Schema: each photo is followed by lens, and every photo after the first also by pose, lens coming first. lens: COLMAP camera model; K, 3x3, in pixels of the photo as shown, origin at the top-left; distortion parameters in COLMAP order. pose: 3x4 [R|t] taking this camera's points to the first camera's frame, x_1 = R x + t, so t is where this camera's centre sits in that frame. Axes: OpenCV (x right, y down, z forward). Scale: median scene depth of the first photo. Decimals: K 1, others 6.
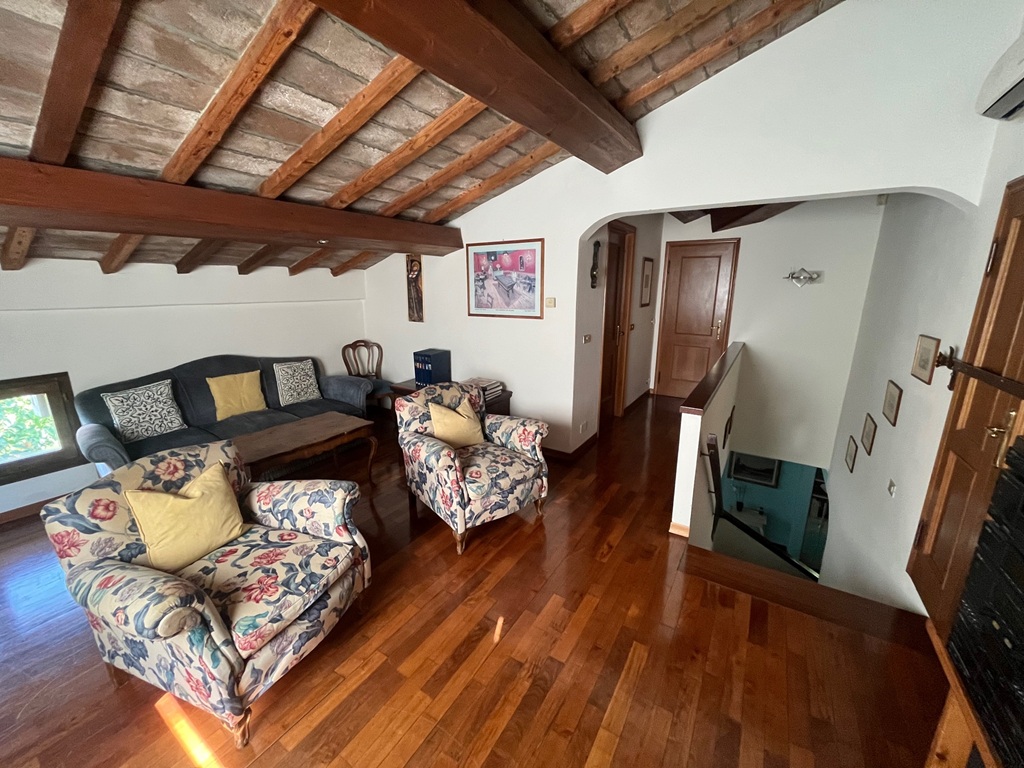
lens RADIAL K [[412.2, 0, 511.2], [0, 412.2, 382.7], [0, 0, 1]] dist [-0.003370, -0.000517]
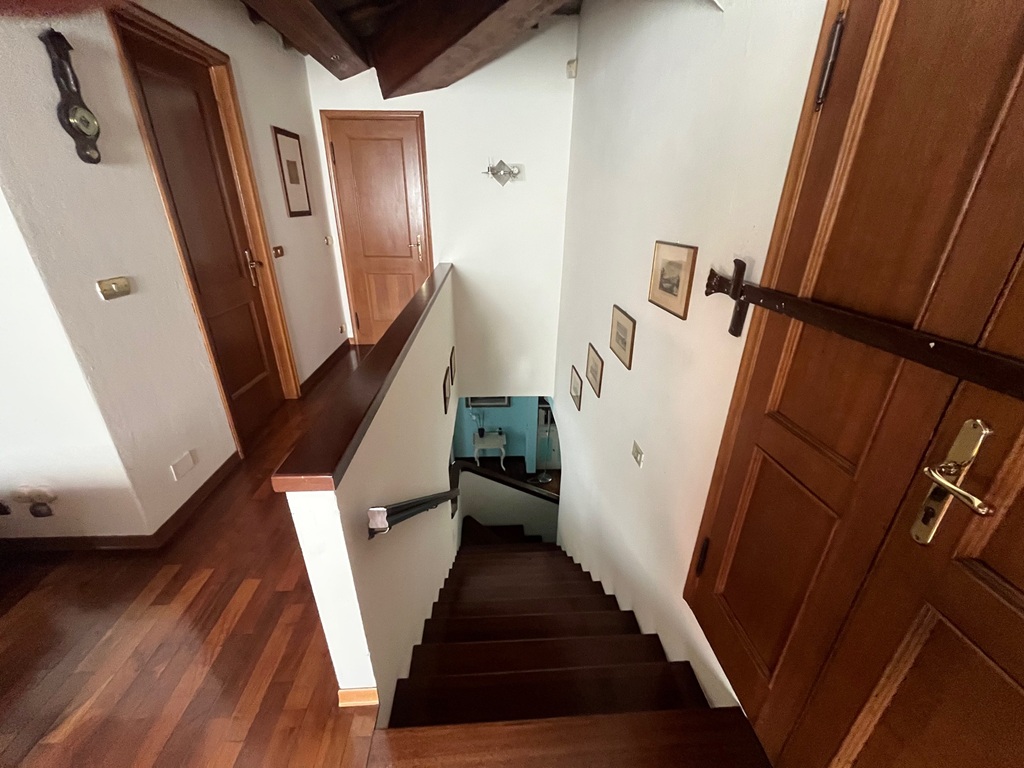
lens RADIAL K [[412.2, 0, 511.2], [0, 412.2, 382.7], [0, 0, 1]] dist [-0.003370, -0.000517]
pose [[0.814412, -0.228635, 0.533347, 0.190776], [0.129283, 0.967498, 0.217333, -0.034548], [-0.565701, -0.108046, 0.817501, 0.276356]]
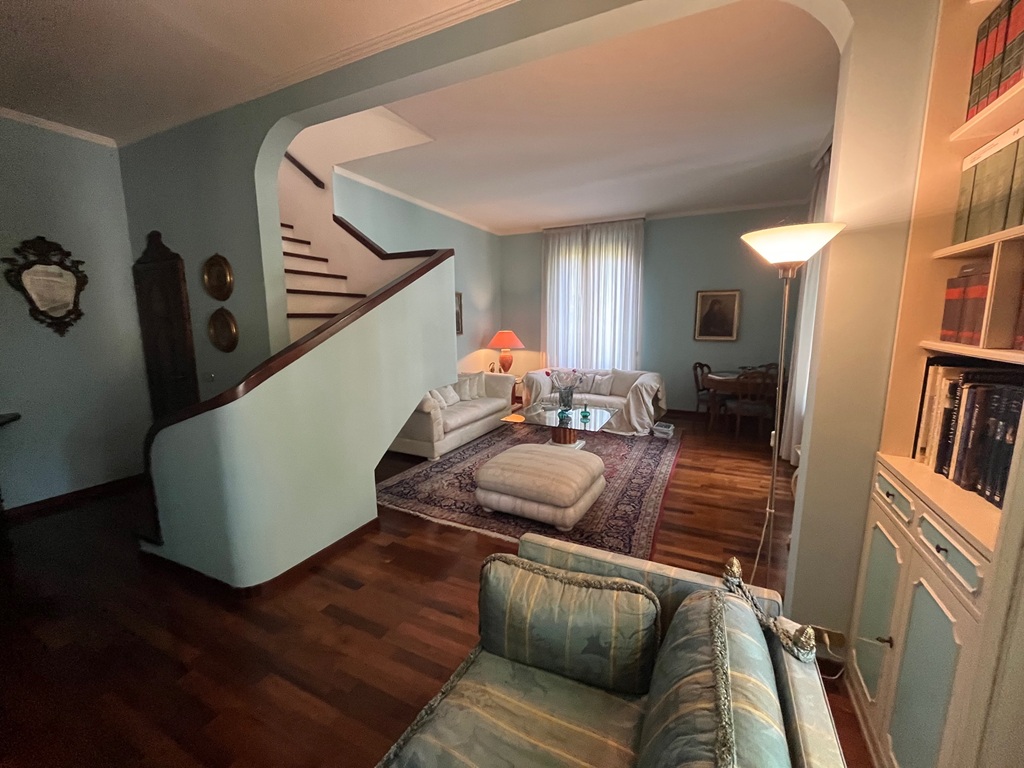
lens RADIAL K [[412.2, 0, 511.2], [0, 412.2, 382.7], [0, 0, 1]] dist [-0.003370, -0.000517]
pose [[0.112521, 0.149187, -0.982386, 1.354247], [-0.224871, 0.966838, 0.121069, 0.466136], [0.967870, 0.207287, 0.142337, 1.187159]]
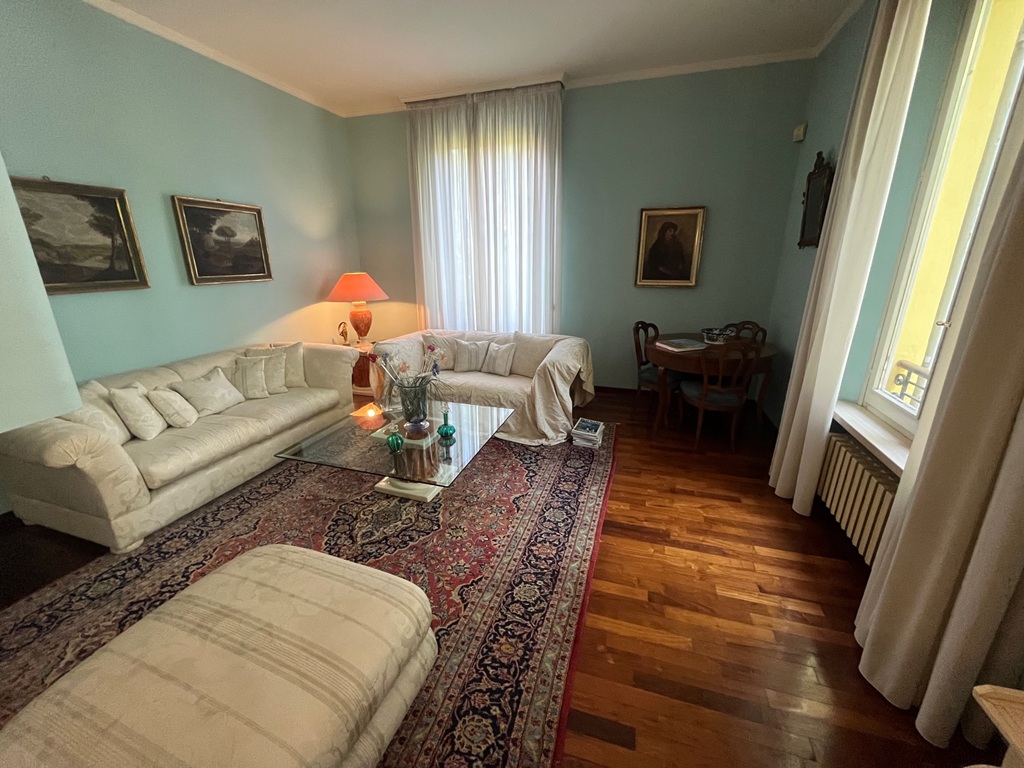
lens RADIAL K [[412.2, 0, 511.2], [0, 412.2, 382.7], [0, 0, 1]] dist [-0.003370, -0.000517]
pose [[0.252819, 0.278445, -0.926580, 0.939539], [-0.218708, 0.949350, 0.225613, 0.420734], [0.942470, 0.145612, 0.300912, 1.412717]]
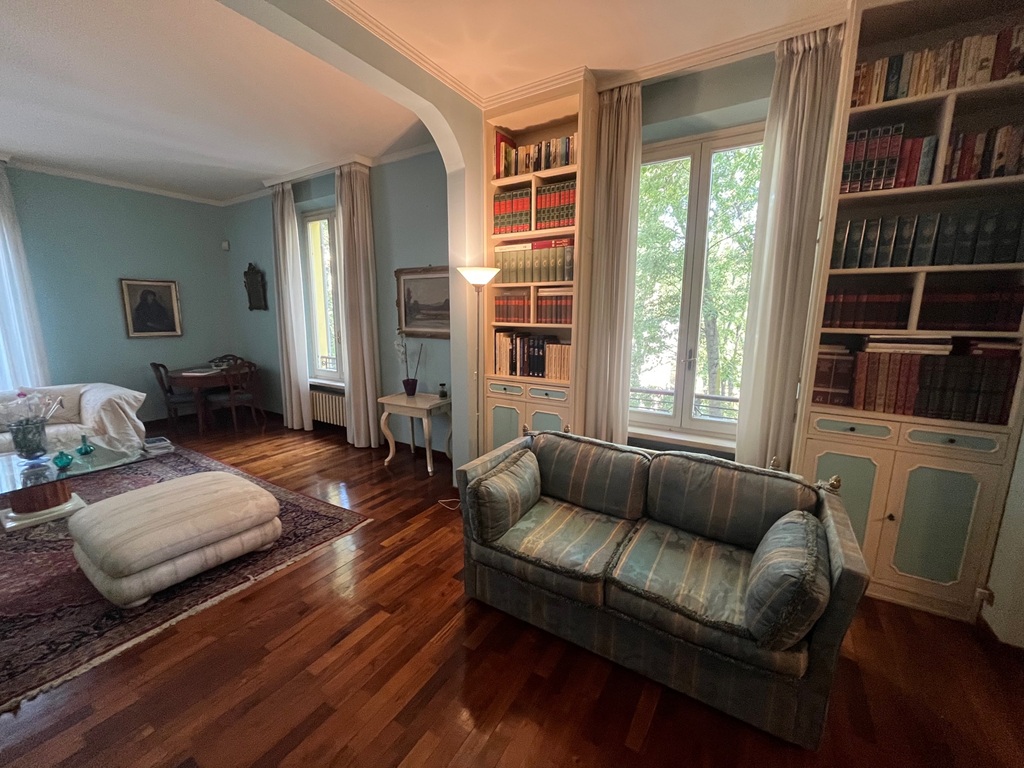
lens RADIAL K [[412.2, 0, 511.2], [0, 412.2, 382.7], [0, 0, 1]] dist [-0.003370, -0.000517]
pose [[0.999937, -0.001056, 0.011211, 1.122220], [0.001766, 0.997980, -0.063500, 0.547512], [-0.011121, 0.063516, 0.997919, 0.841689]]
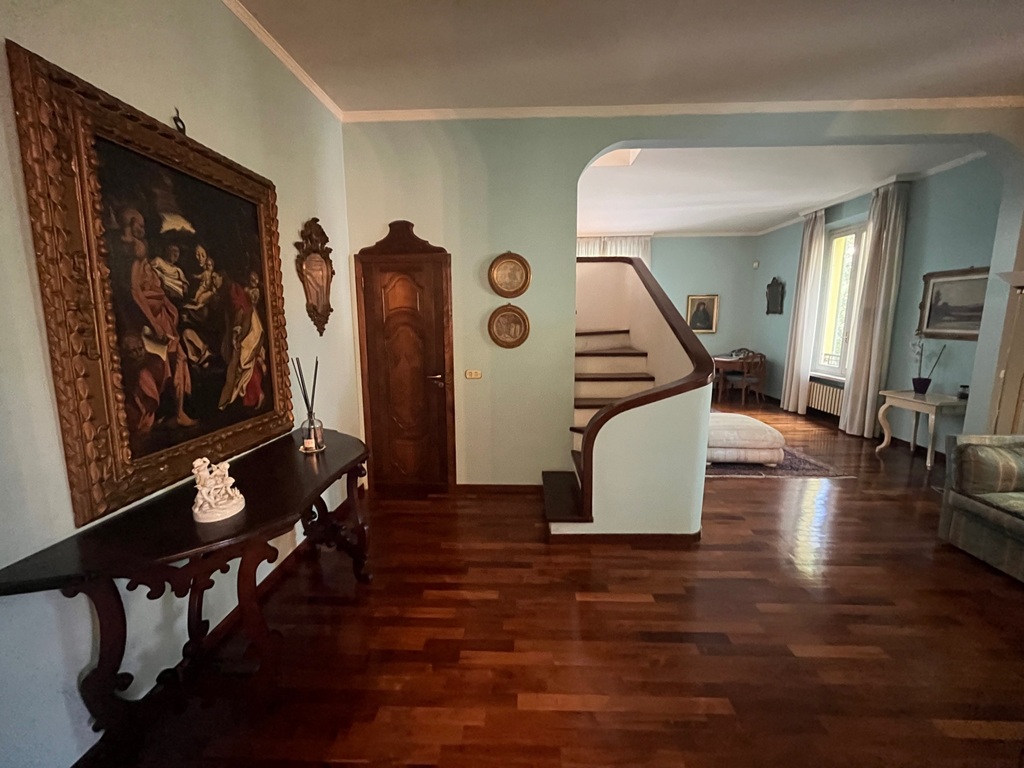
lens RADIAL K [[412.2, 0, 511.2], [0, 412.2, 382.7], [0, 0, 1]] dist [-0.003370, -0.000517]
pose [[0.498304, 0.127612, -0.857560, 1.239534], [-0.190597, 0.981036, 0.035236, 0.631615], [0.845793, 0.145891, 0.513176, 0.497333]]
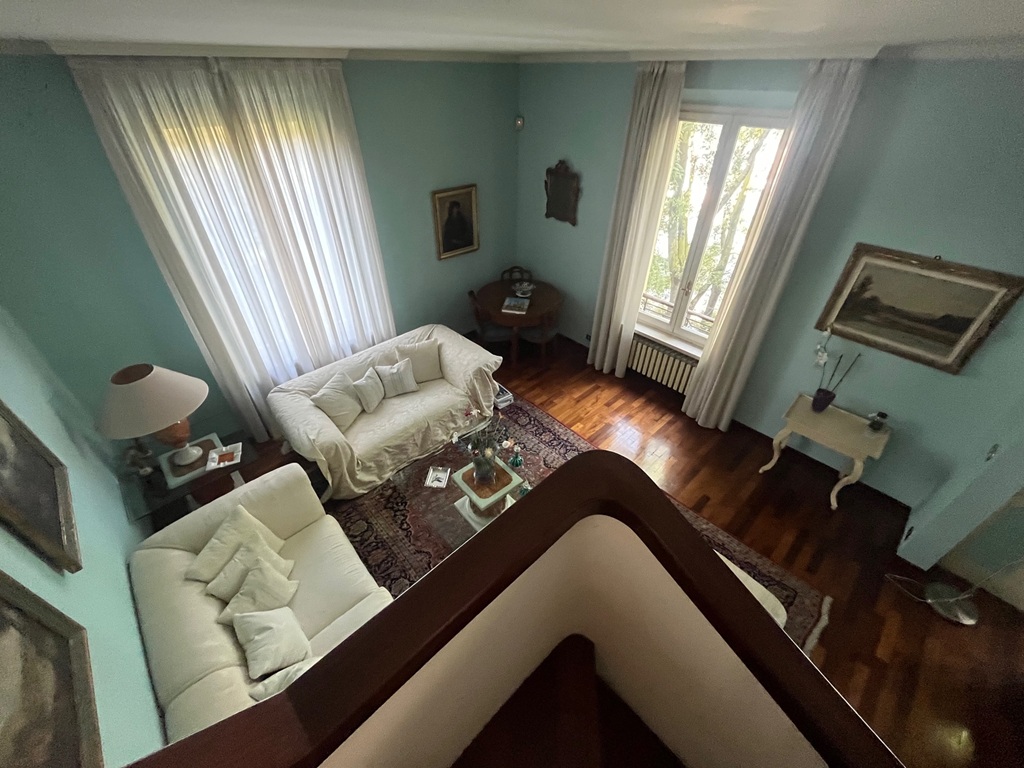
lens RADIAL K [[412.2, 0, 511.2], [0, 412.2, 382.7], [0, 0, 1]] dist [-0.003370, -0.000517]
pose [[0.968943, 0.149687, -0.196833, 0.562874], [-0.058777, 0.912578, 0.404657, 0.232935], [0.240198, -0.380520, 0.893034, 0.959565]]
